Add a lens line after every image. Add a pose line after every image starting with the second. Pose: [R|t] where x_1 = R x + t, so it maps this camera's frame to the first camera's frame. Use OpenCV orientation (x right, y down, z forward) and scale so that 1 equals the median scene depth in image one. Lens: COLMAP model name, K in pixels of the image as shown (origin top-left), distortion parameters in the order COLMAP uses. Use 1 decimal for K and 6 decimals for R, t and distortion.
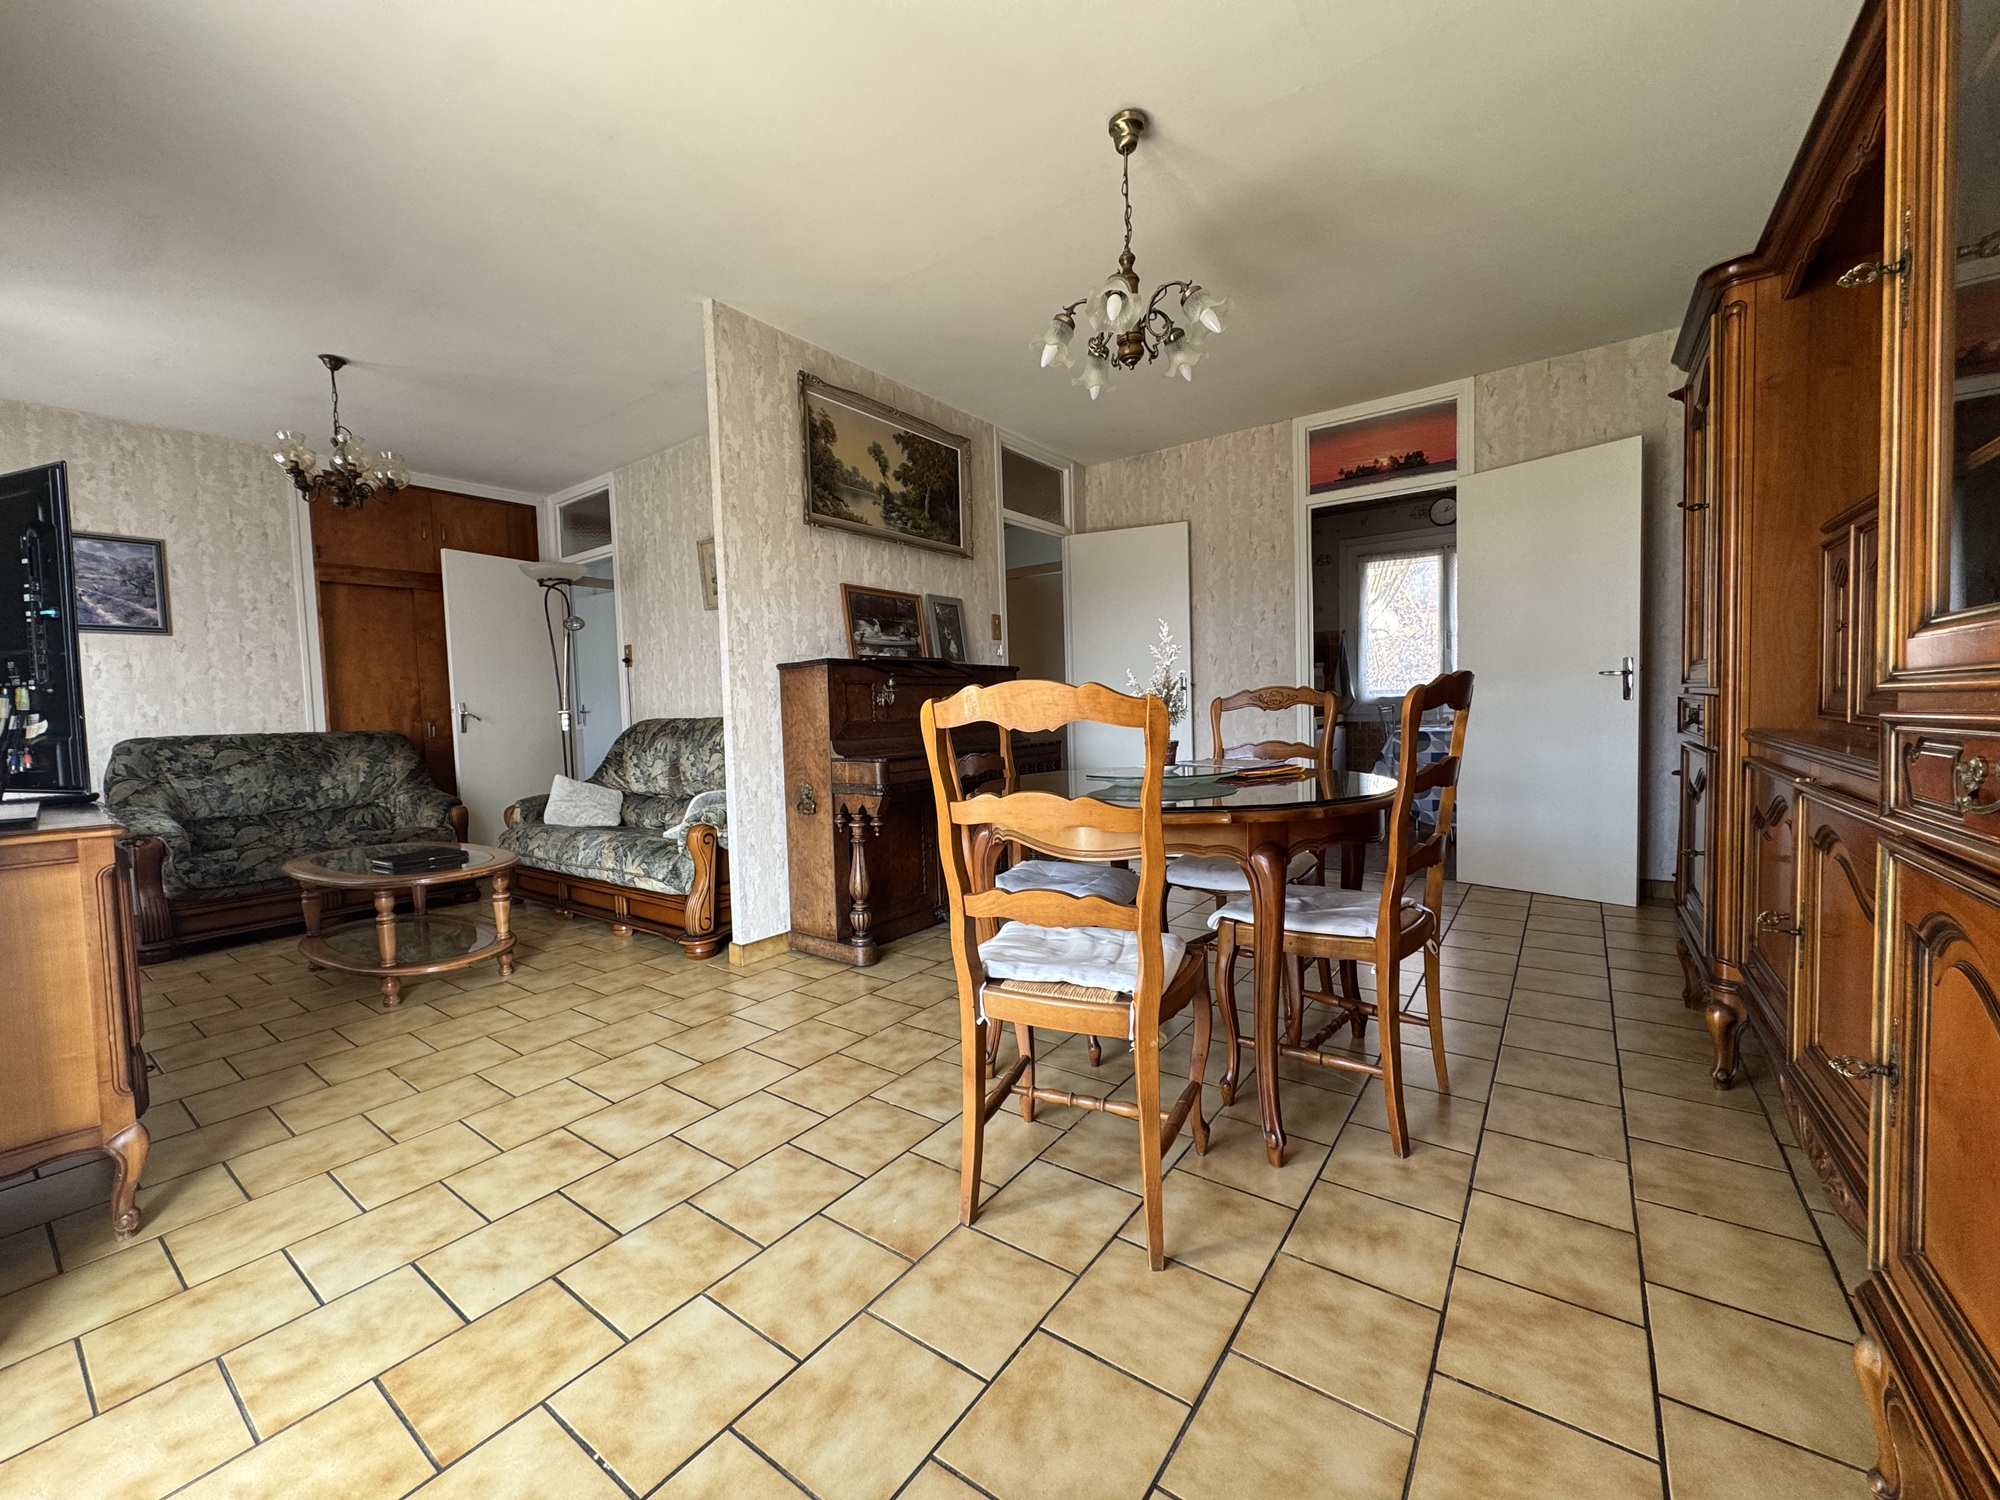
lens RADIAL K [[790.3, 0, 995.1], [0, 790.3, 748.4], [0, 0, 1]] dist [-0.000873, -0.000312]
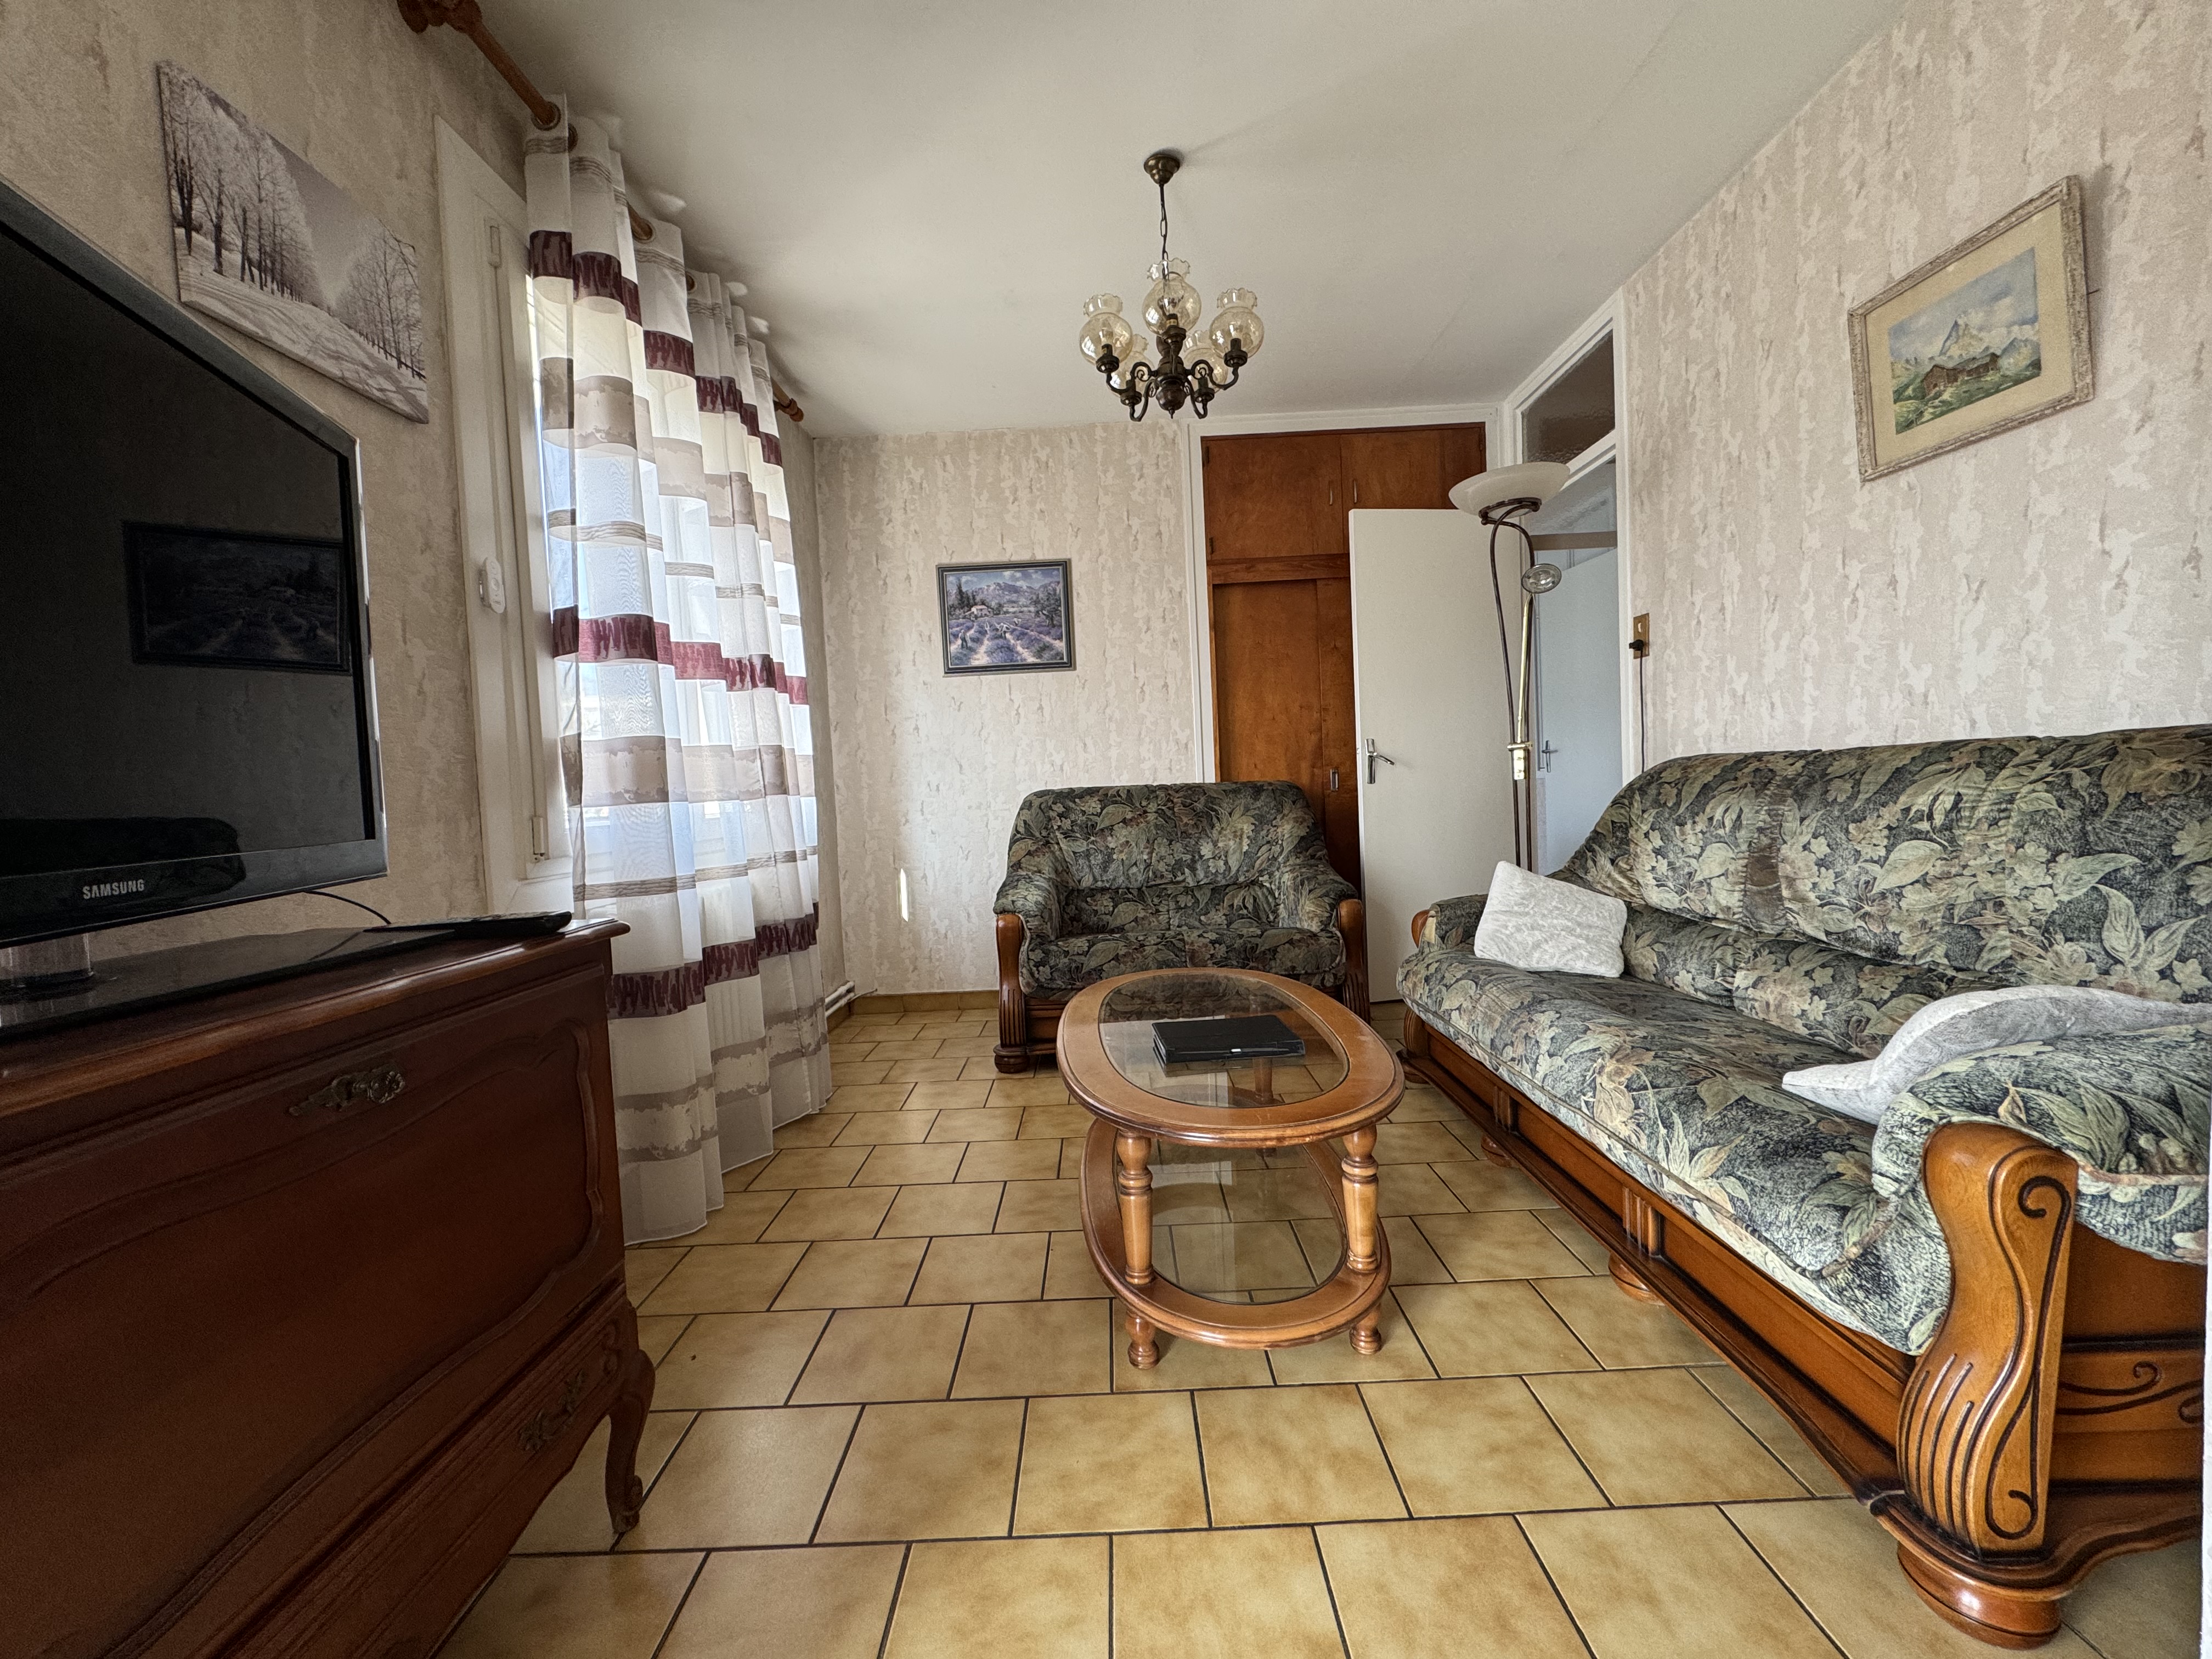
lens RADIAL K [[874.1, 0, 1102.8], [0, 874.1, 826.7], [0, 0, 1]] dist [-0.000873, -0.000312]
pose [[0.587770, 0.040619, -0.808008, -0.236537], [-0.014795, 0.999111, 0.039463, -0.010414], [0.808893, -0.011241, 0.587849, 0.435589]]
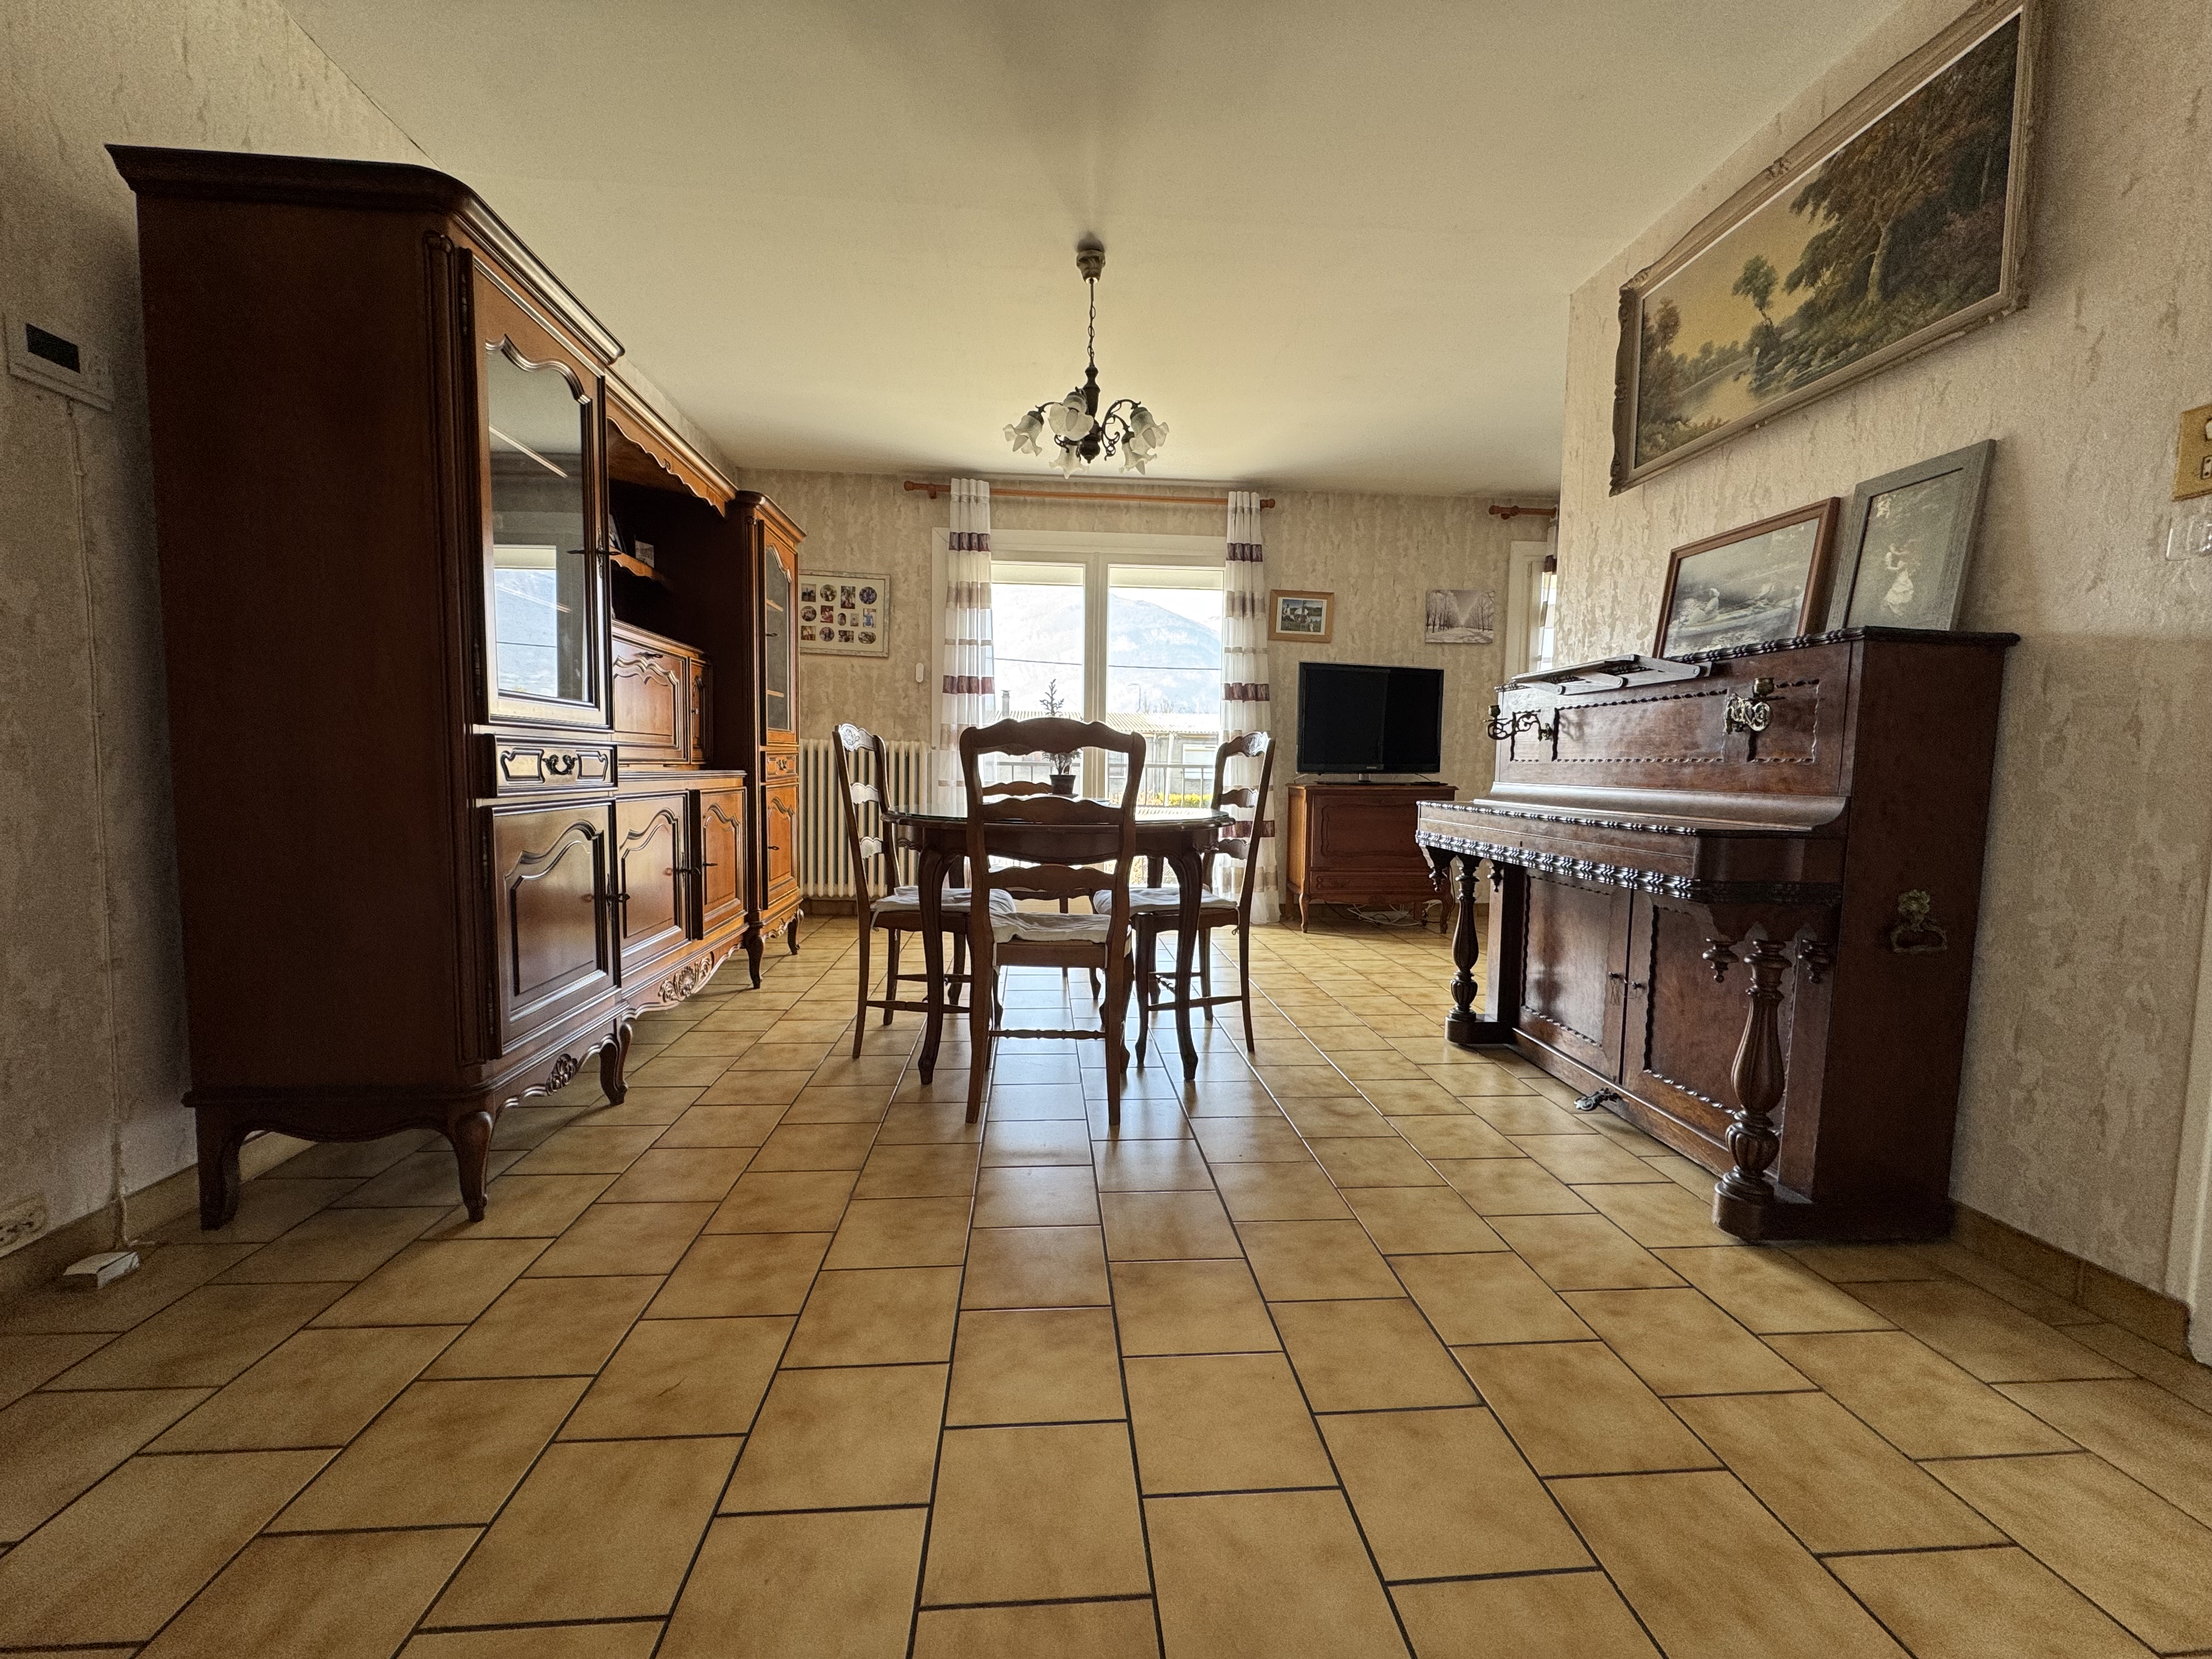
lens RADIAL K [[874.1, 0, 1105.7], [0, 874.1, 826.5], [0, 0, 1]] dist [-0.000873, -0.000312]
pose [[-0.761219, 0.066270, -0.645100, 0.518402], [-0.025024, 0.991022, 0.131334, -0.054304], [0.648012, 0.116117, -0.752727, 1.028973]]
